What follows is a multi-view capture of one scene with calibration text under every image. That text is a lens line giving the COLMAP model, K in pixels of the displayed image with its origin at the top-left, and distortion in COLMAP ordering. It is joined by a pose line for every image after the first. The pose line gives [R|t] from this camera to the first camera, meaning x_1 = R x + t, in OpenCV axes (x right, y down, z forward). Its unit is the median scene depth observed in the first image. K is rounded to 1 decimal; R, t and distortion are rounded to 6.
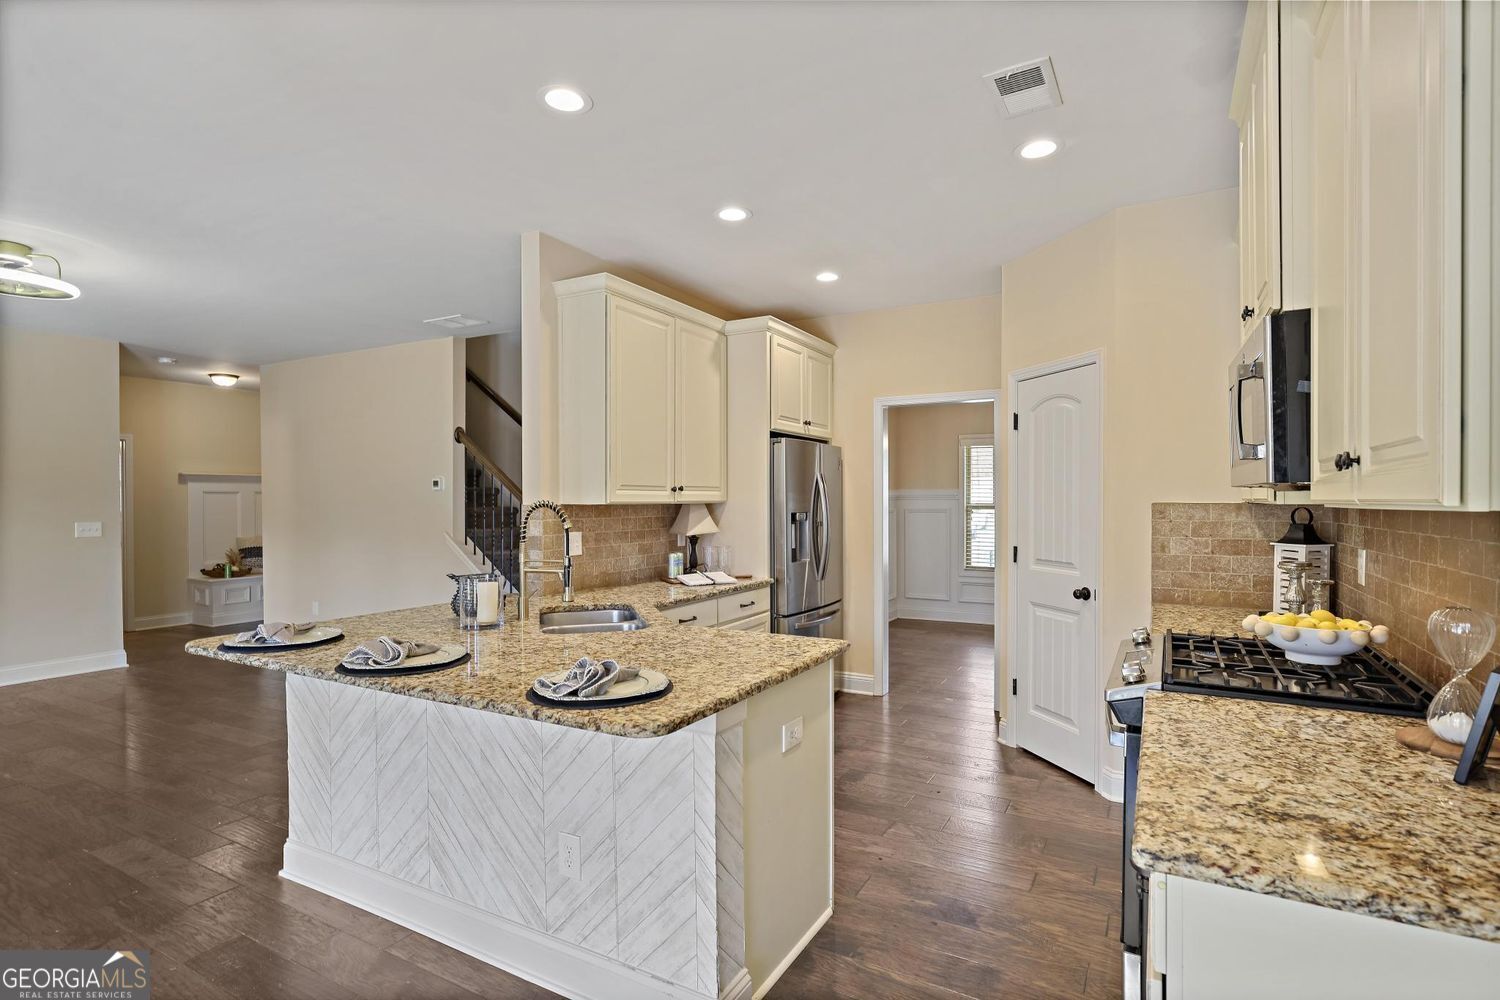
lens RADIAL K [[745.5, 0, 755.6], [0, 745.5, 501.3], [0, 0, 1]] dist [0.001025, -0.000290]
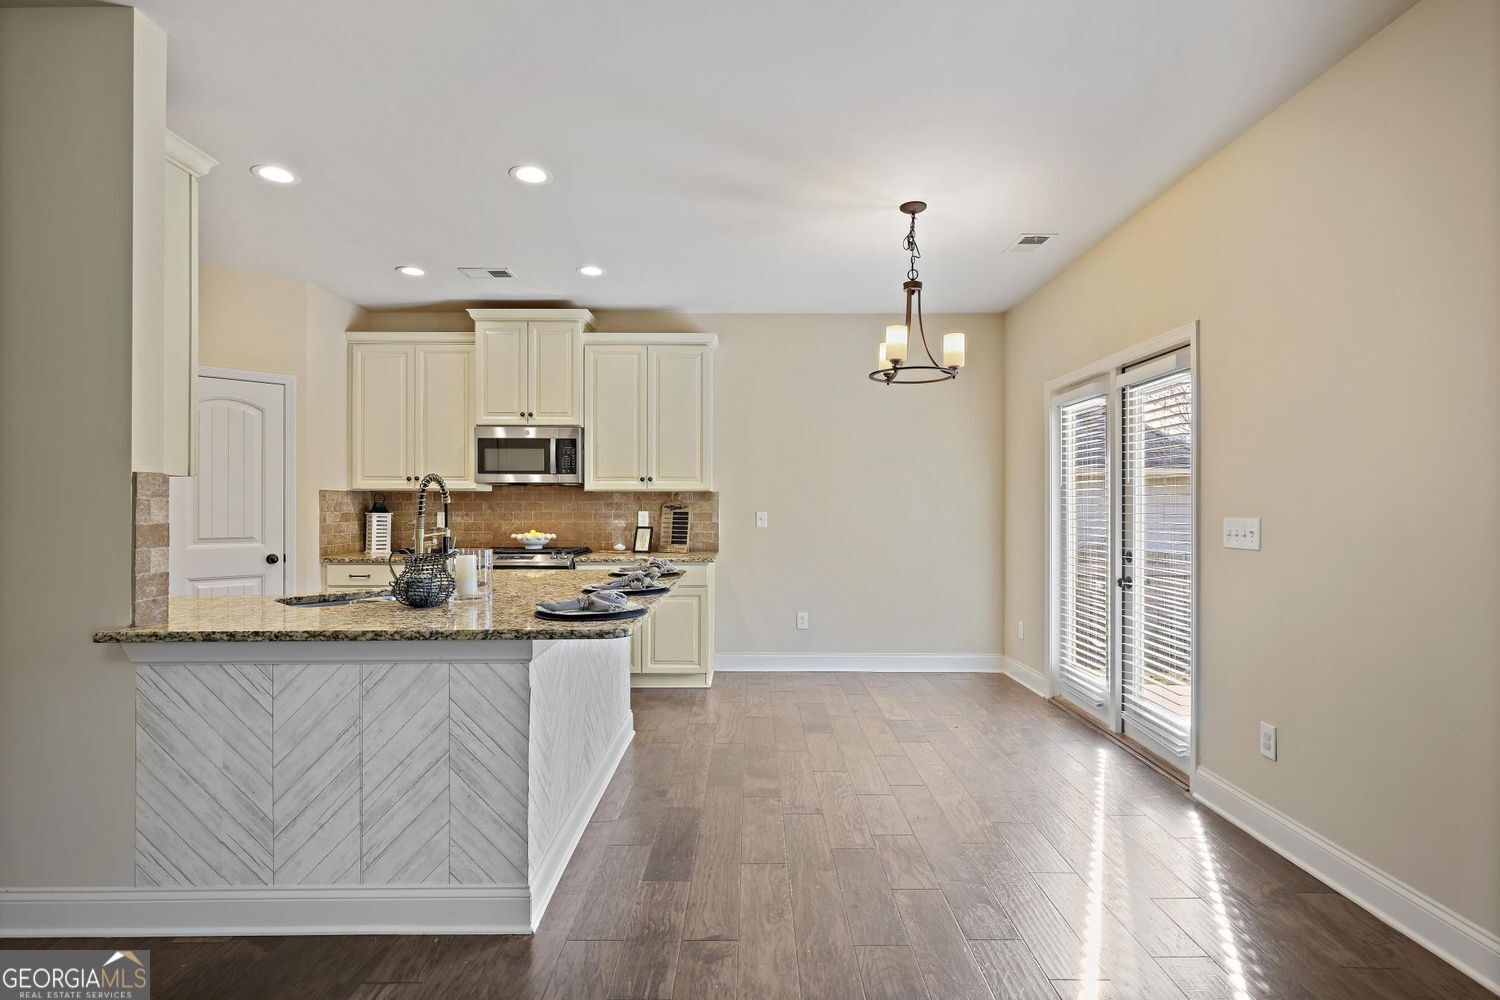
lens RADIAL K [[745.5, 0, 755.6], [0, 745.5, 501.3], [0, 0, 1]] dist [0.001025, -0.000290]
pose [[-0.485760, 0.005989, 0.874072, -1.245574], [0.009207, 0.999956, -0.001735, 0.035685], [-0.874044, 0.007205, -0.485794, 1.006849]]
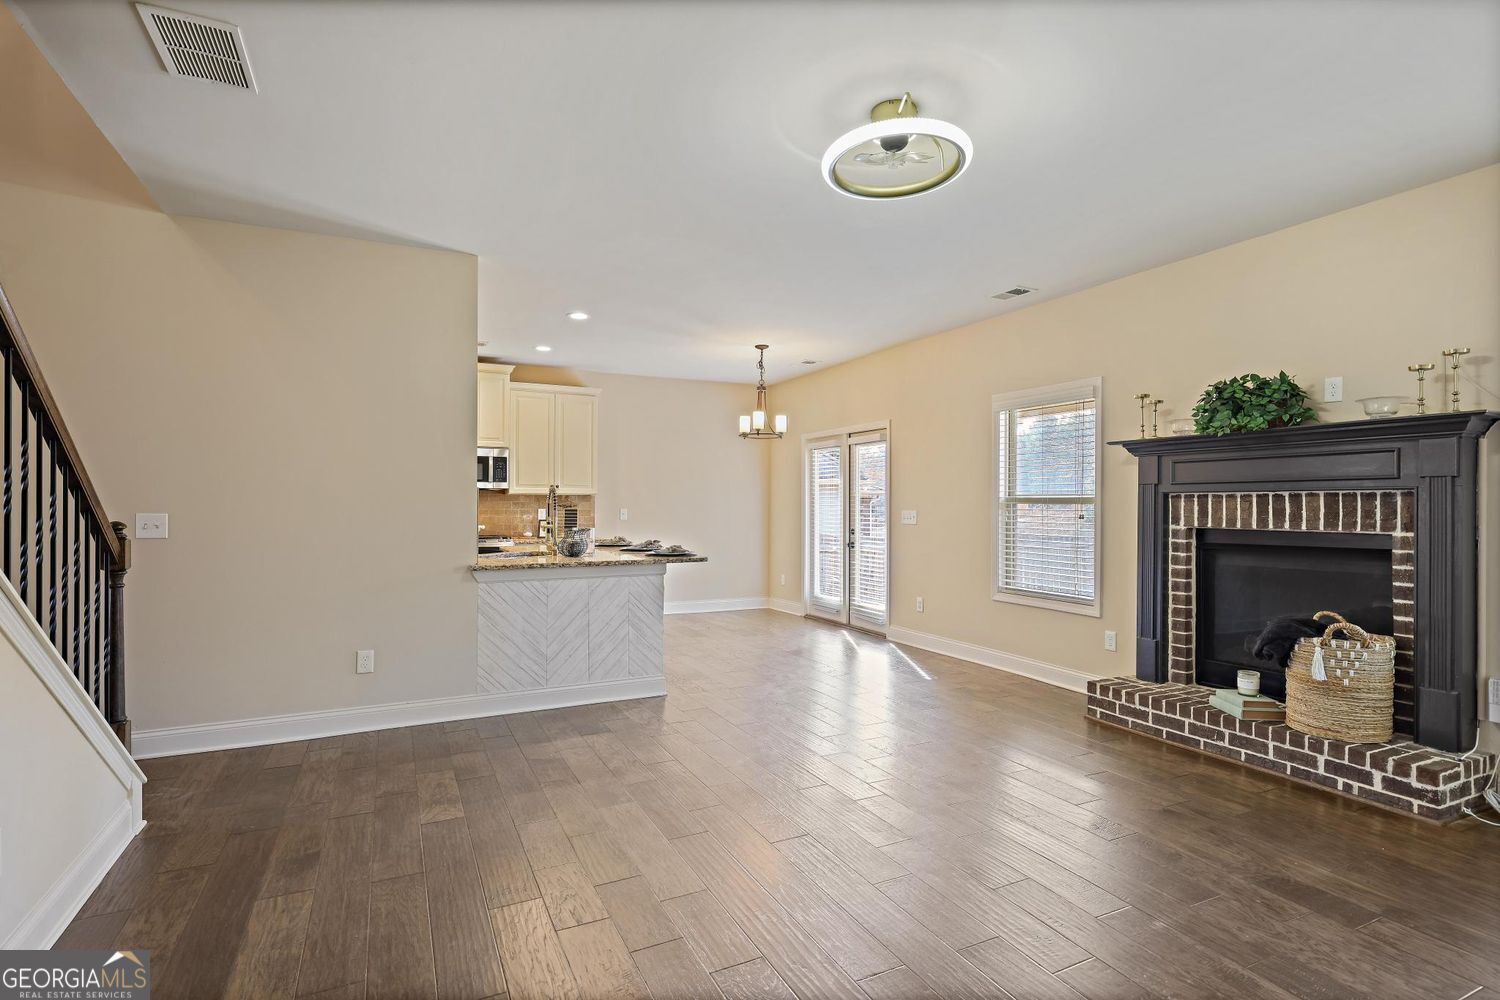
lens RADIAL K [[745.5, 0, 755.6], [0, 745.5, 501.3], [0, 0, 1]] dist [0.001025, -0.000290]
pose [[-0.821018, 0.003175, 0.570894, -1.577676], [0.005225, 0.999984, 0.001953, 0.027534], [-0.570879, 0.004586, -0.821021, 2.012390]]
